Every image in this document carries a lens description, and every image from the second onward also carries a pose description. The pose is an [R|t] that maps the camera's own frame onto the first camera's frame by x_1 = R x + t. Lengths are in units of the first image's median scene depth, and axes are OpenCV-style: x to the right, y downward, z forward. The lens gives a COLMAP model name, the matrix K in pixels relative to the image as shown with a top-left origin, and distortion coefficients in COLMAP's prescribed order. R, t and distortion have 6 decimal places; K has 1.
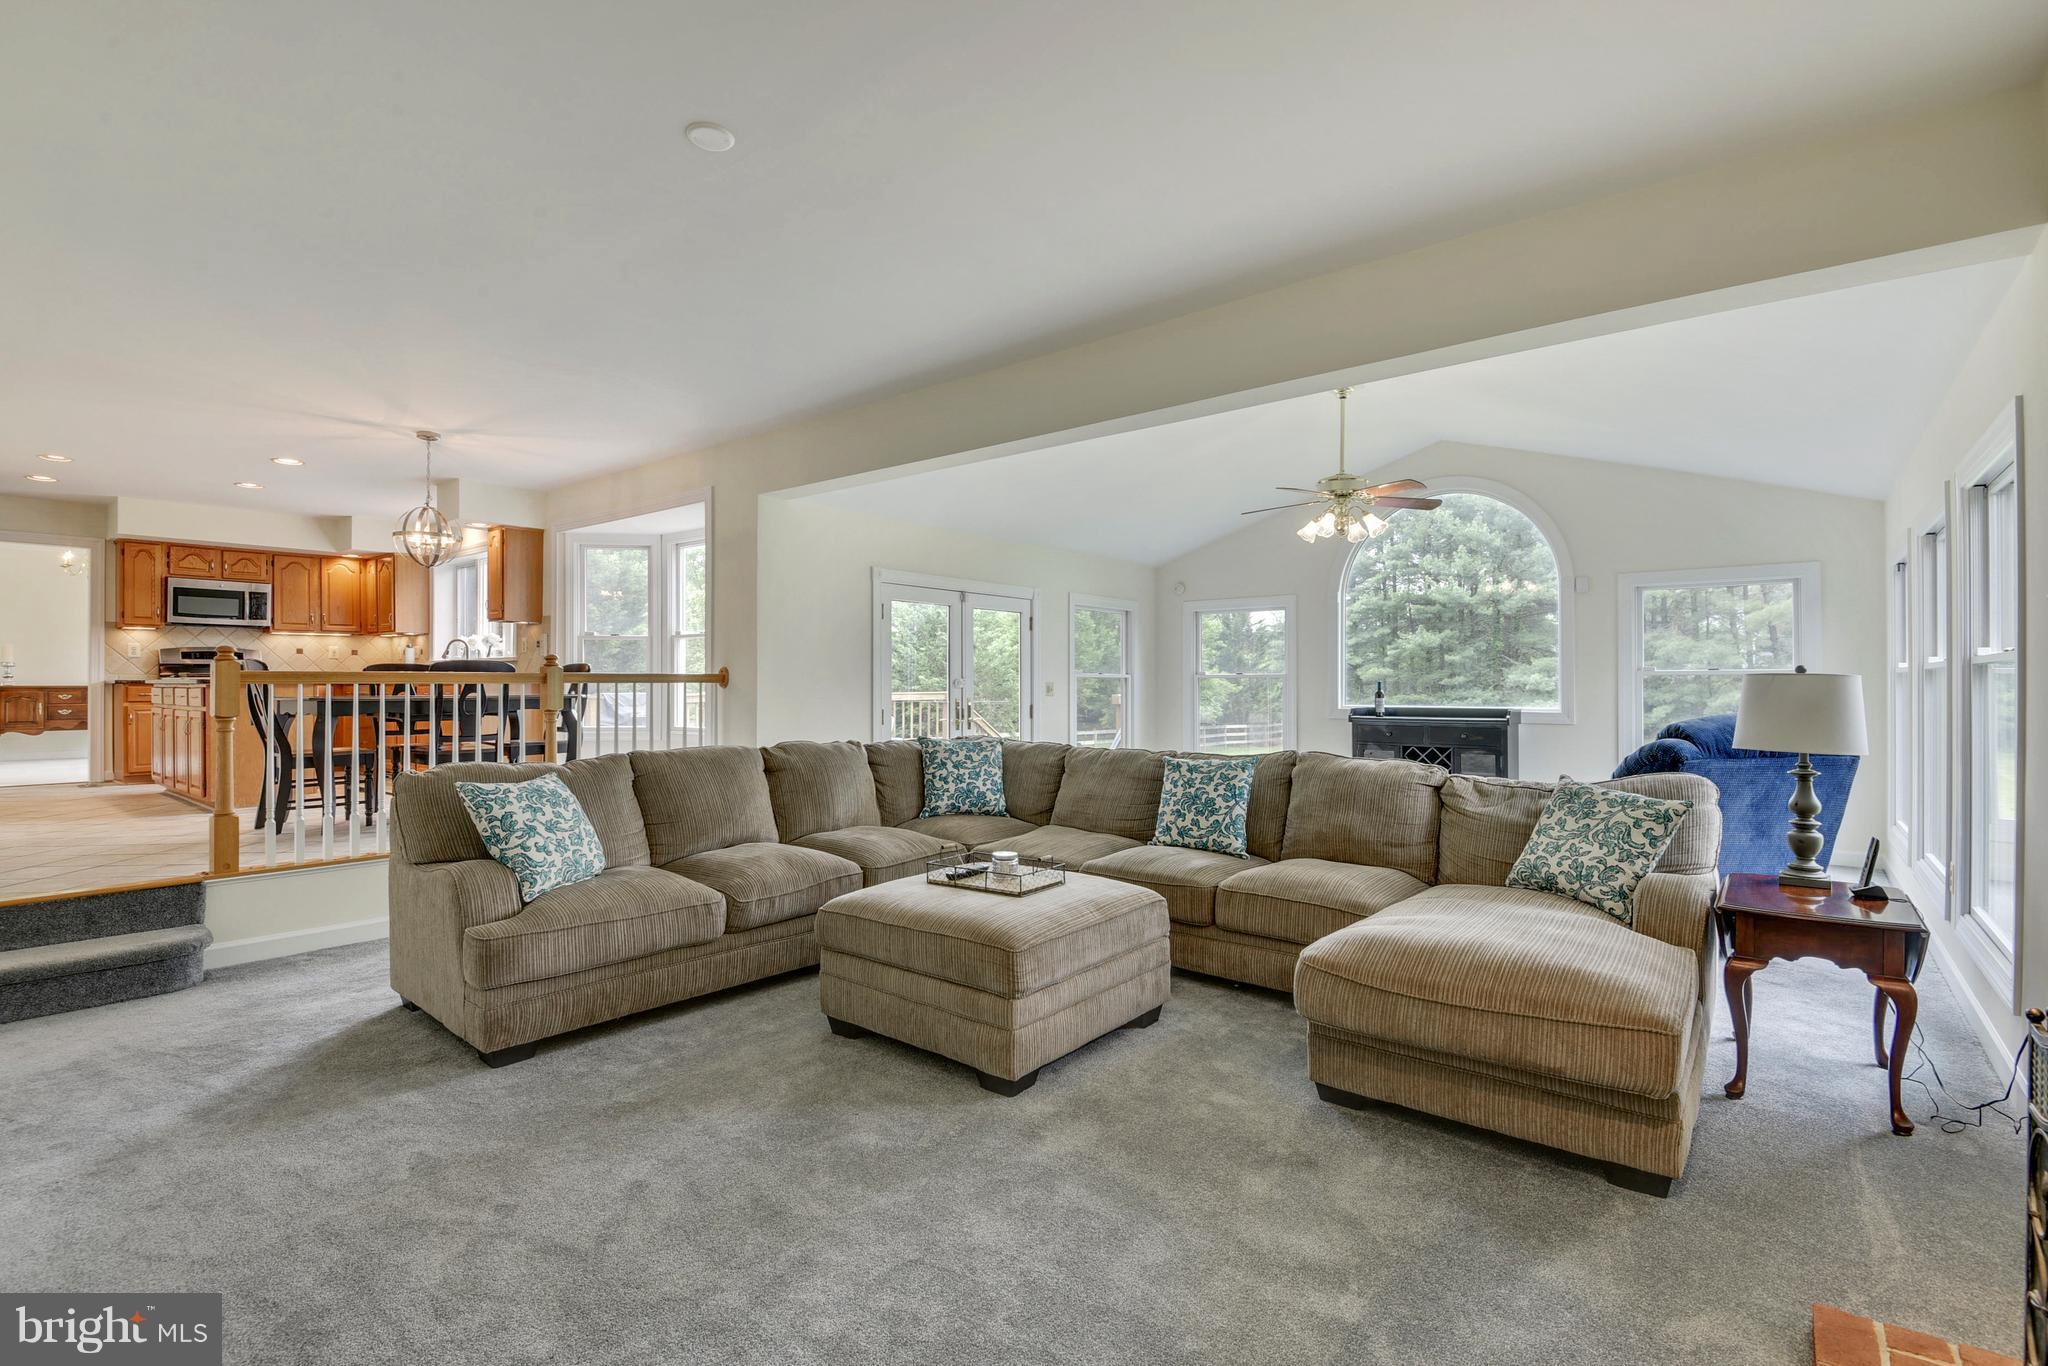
lens RADIAL K [[932.6, 0, 1024.0], [0, 932.6, 683.0], [0, 0, 1]] dist [-0.016663, -0.000487]
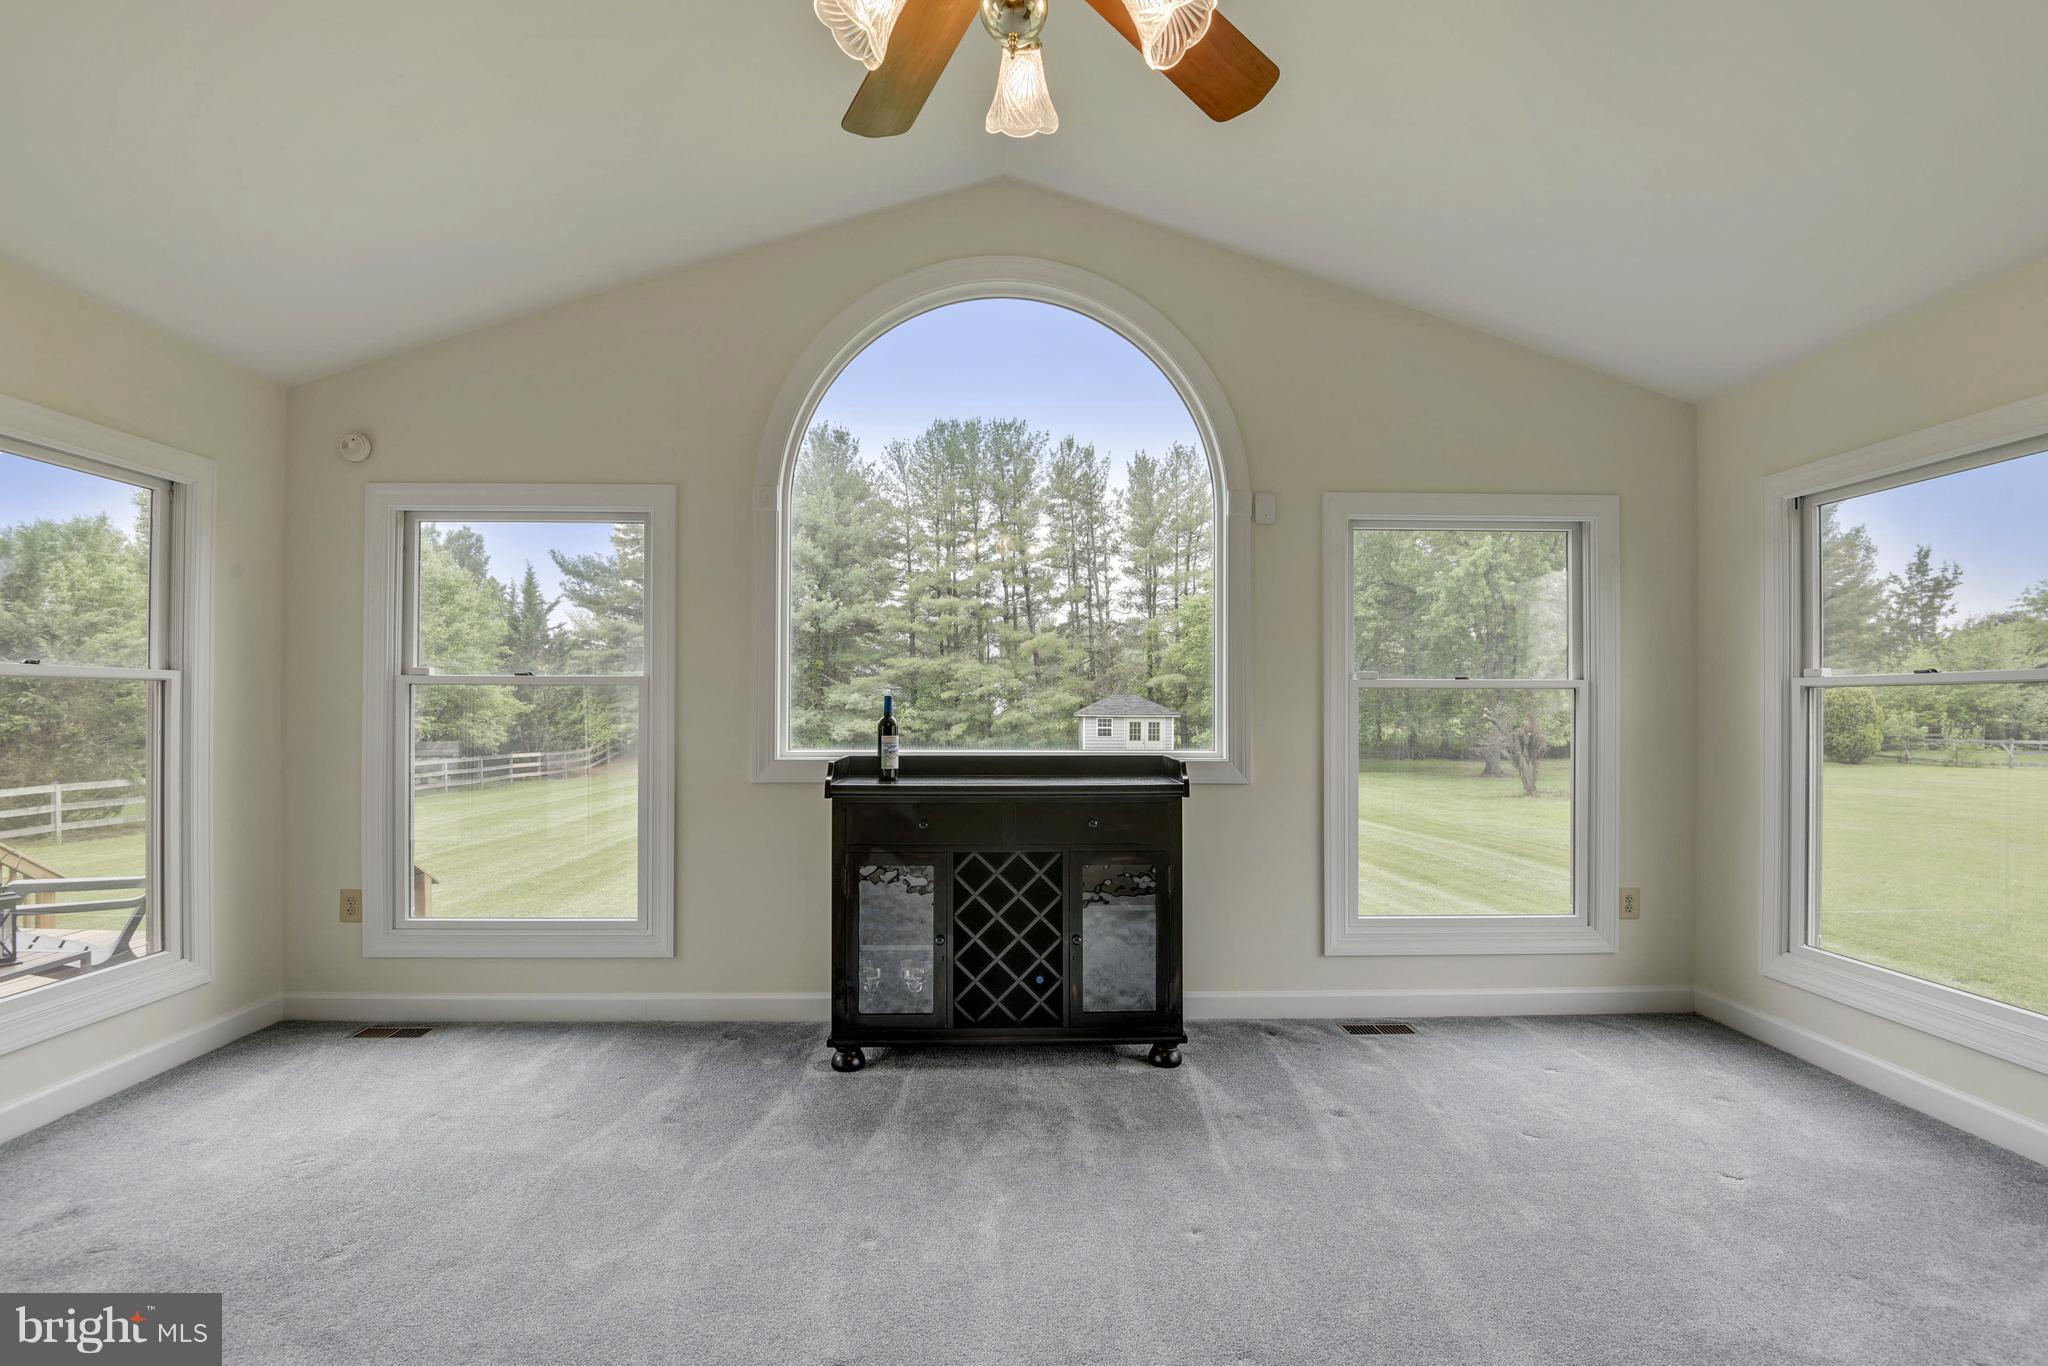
lens RADIAL K [[959.0, 0, 1016.1], [0, 959.0, 689.7], [0, 0, 1]] dist [0.000901, -0.025274]
pose [[0.767736, 0.012264, 0.640649, 0.023263], [-0.004261, 0.999892, -0.014035, 0.000238], [-0.640752, 0.008046, 0.767706, 0.098731]]
